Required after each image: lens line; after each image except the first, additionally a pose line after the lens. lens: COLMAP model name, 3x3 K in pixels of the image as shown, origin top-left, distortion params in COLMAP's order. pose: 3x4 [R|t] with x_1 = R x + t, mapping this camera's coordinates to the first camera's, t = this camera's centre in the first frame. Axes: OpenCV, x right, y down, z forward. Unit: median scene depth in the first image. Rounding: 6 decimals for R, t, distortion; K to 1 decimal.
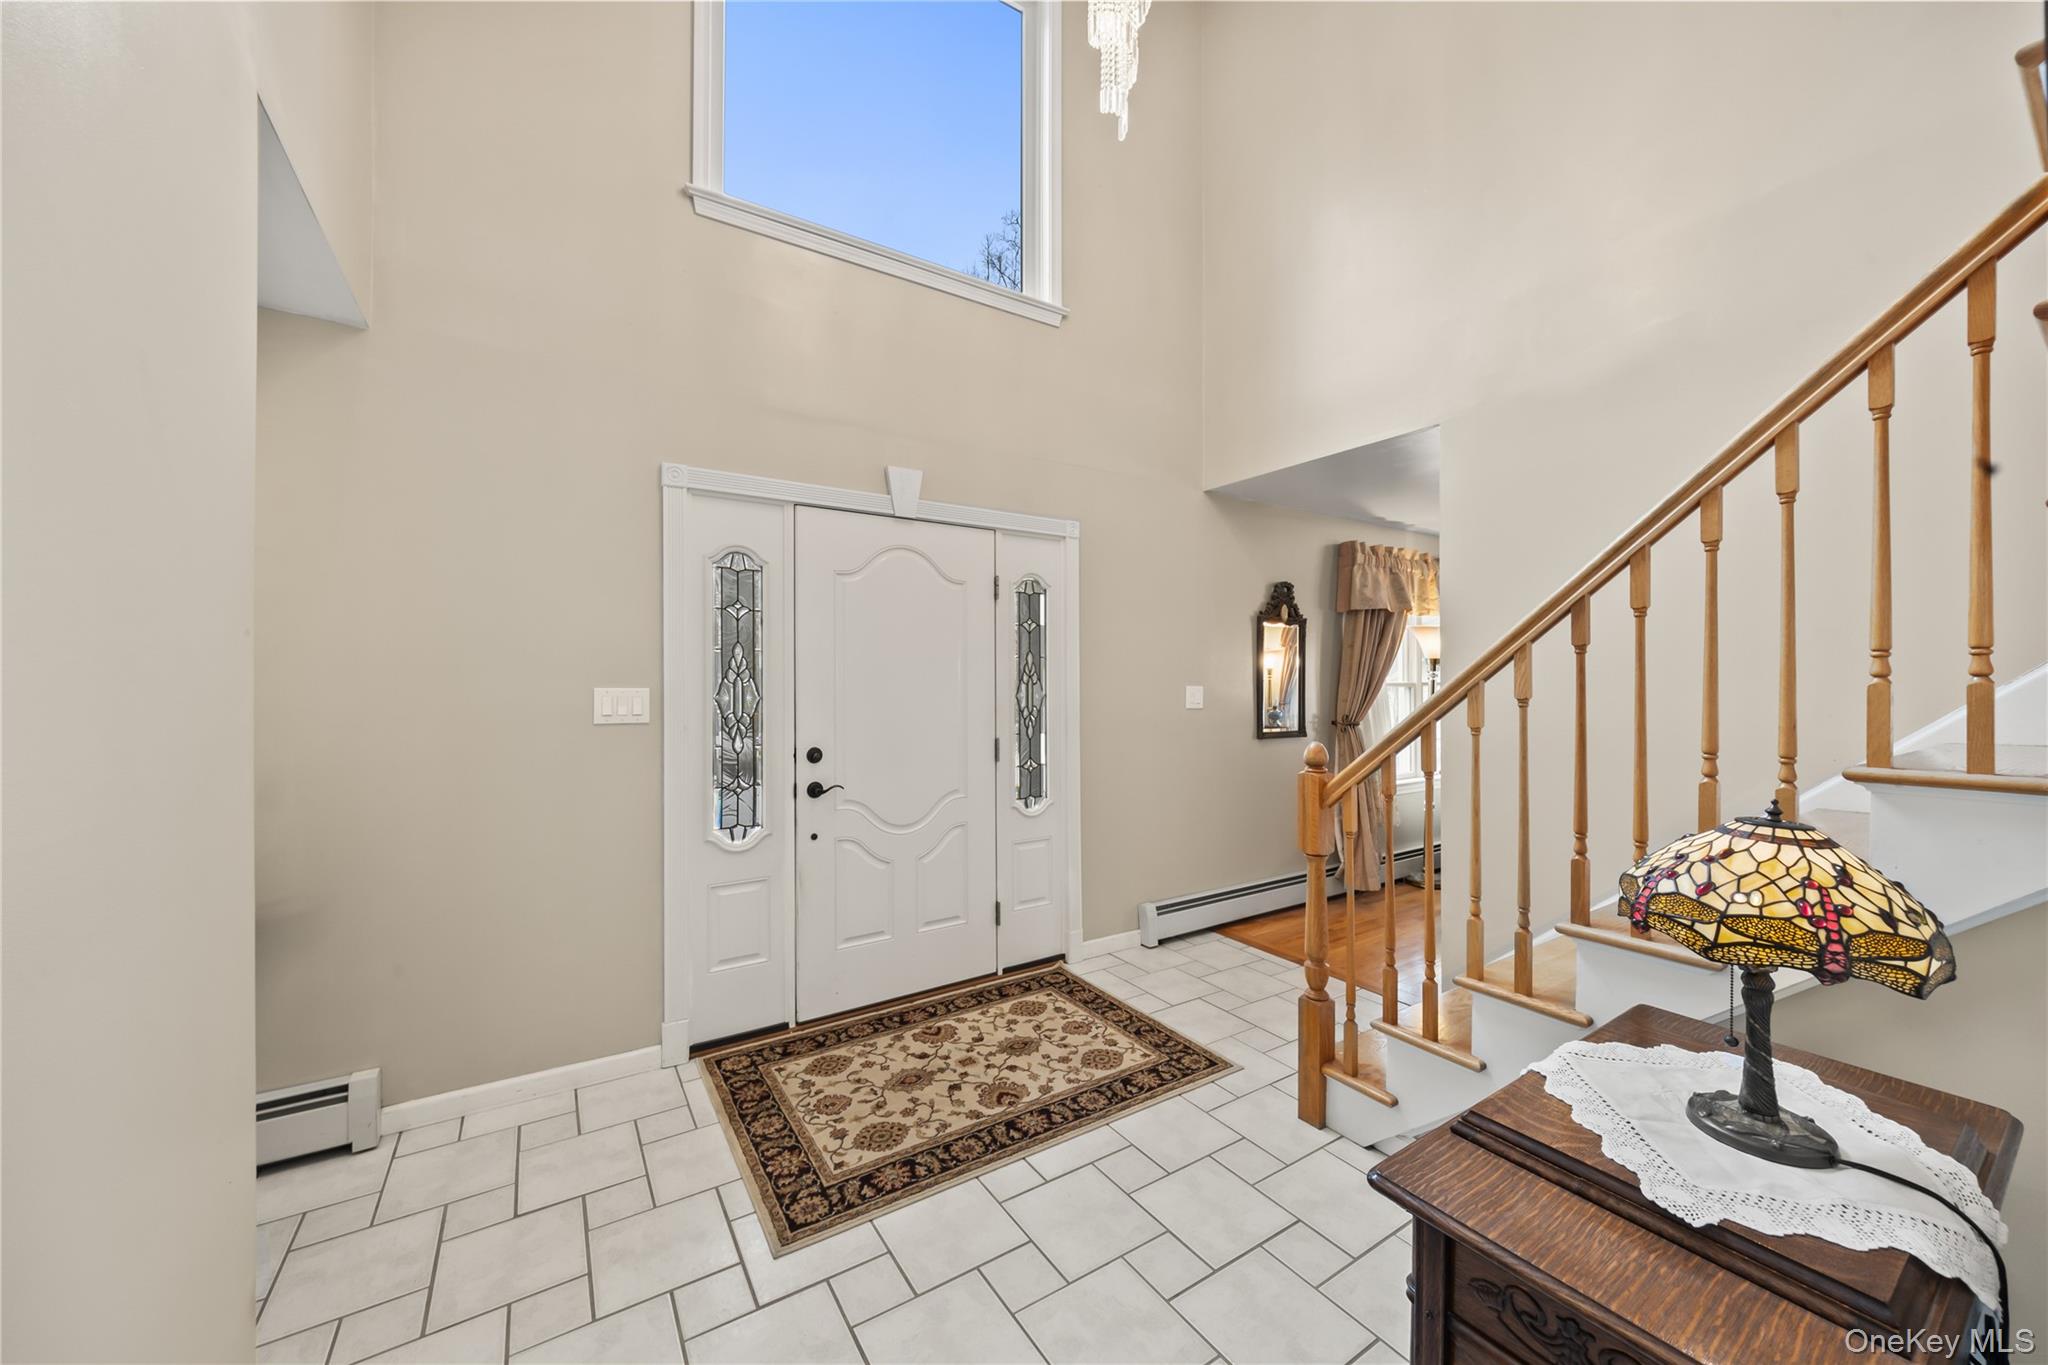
lens RADIAL K [[772.8, 0, 1006.2], [0, 772.8, 686.2], [0, 0, 1]] dist [0.007437, -0.006191]
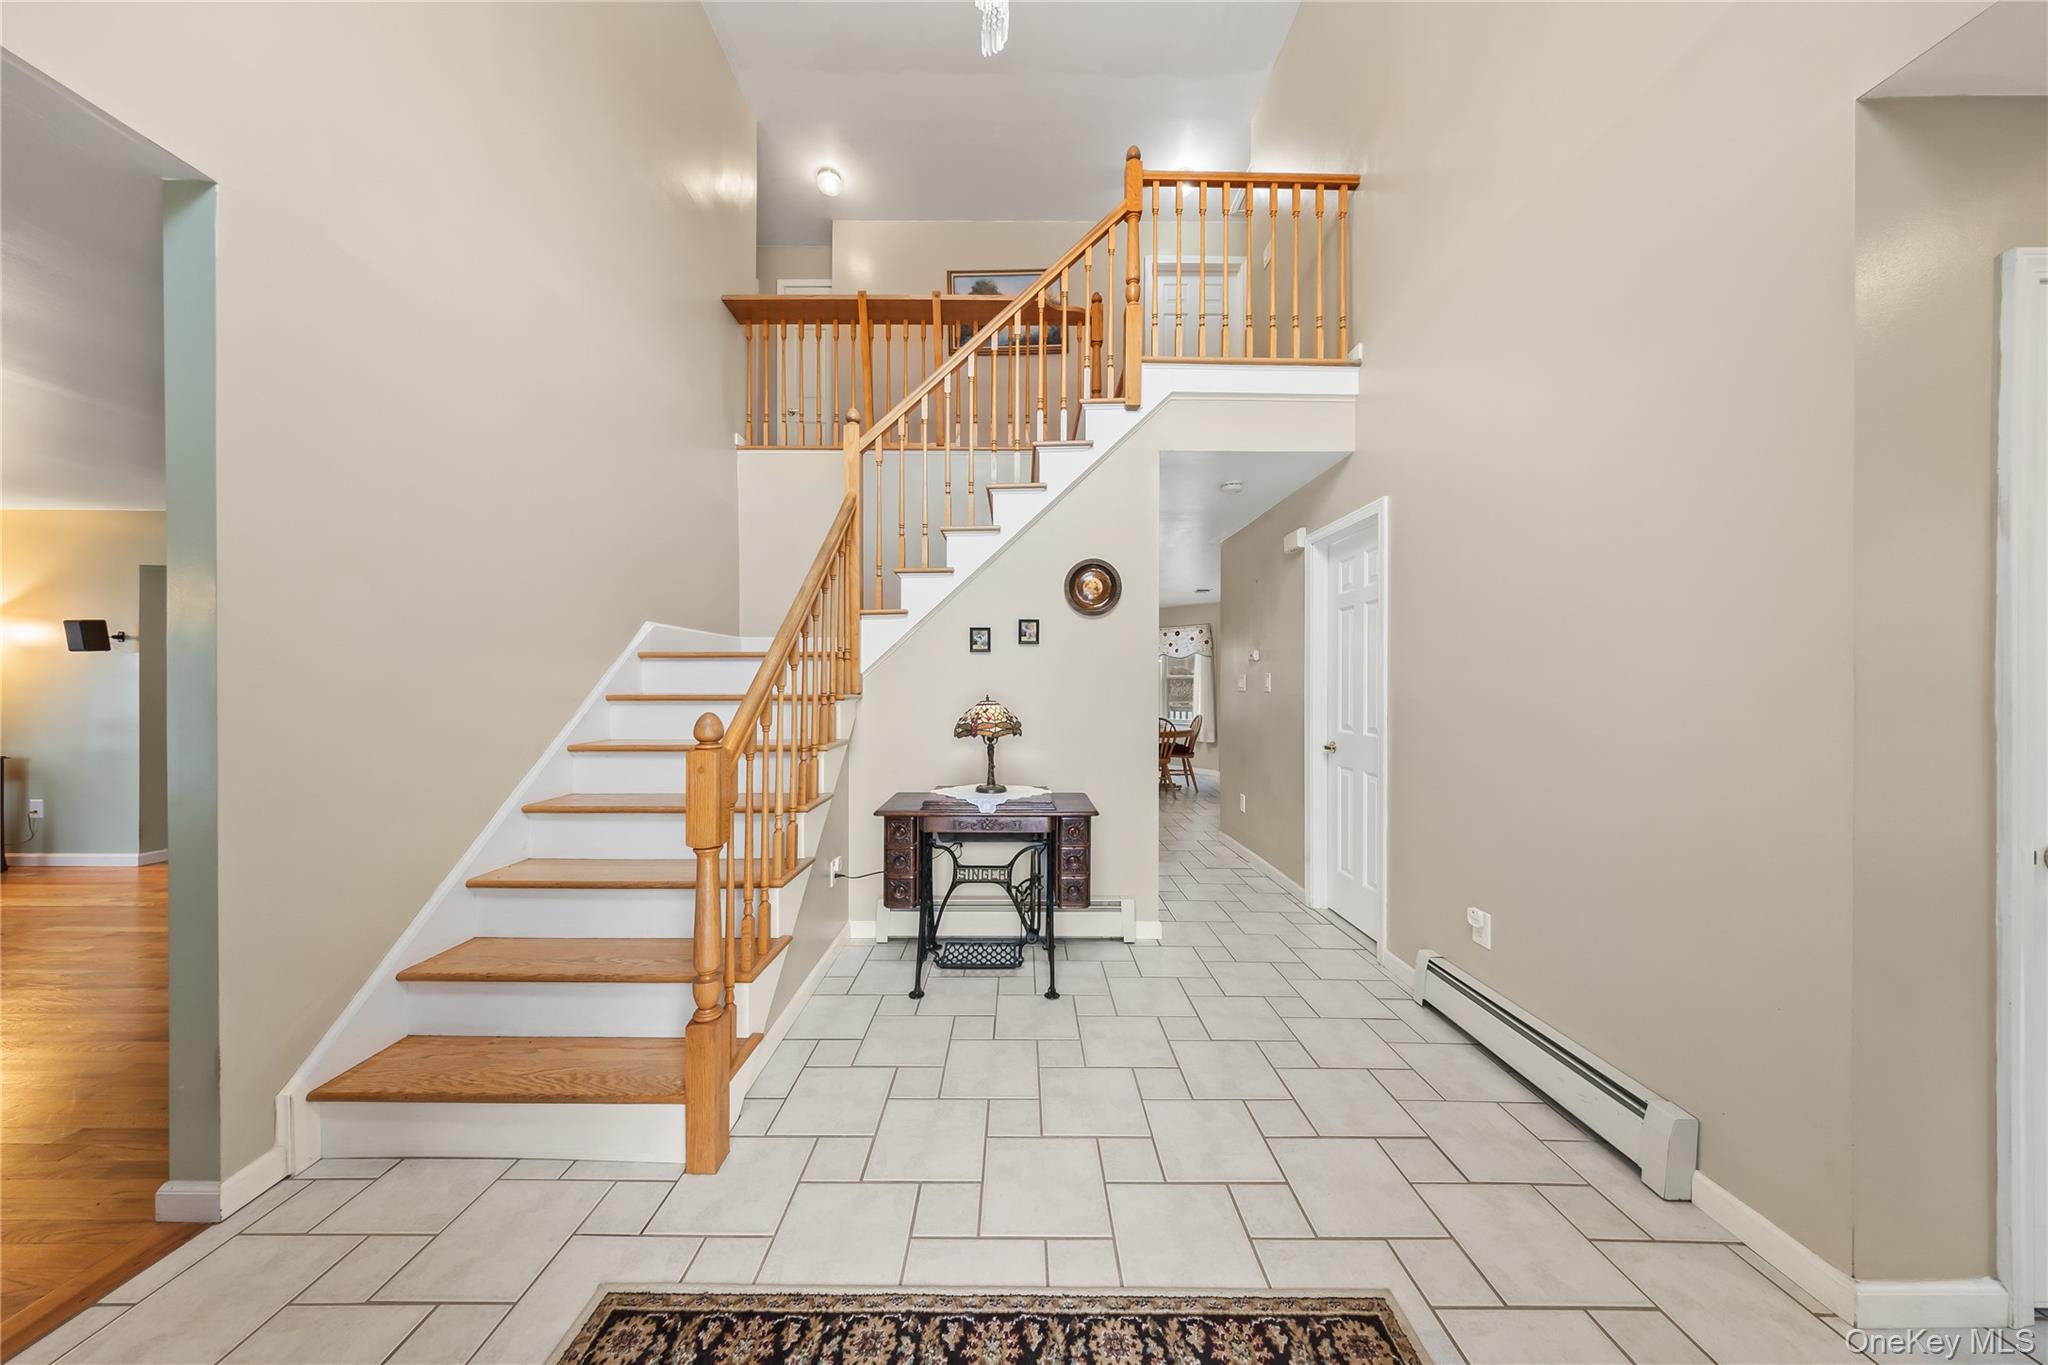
lens RADIAL K [[558.0, 0, 1024.0], [0, 558.0, 682.5], [0, 0, 1]] dist [-0.000120, 0.000000]
pose [[-0.841079, -0.000288, 0.540913, -0.245859], [-0.000038, 1.000000, 0.000473, 0.037598], [-0.540913, 0.000377, -0.841079, 1.473897]]
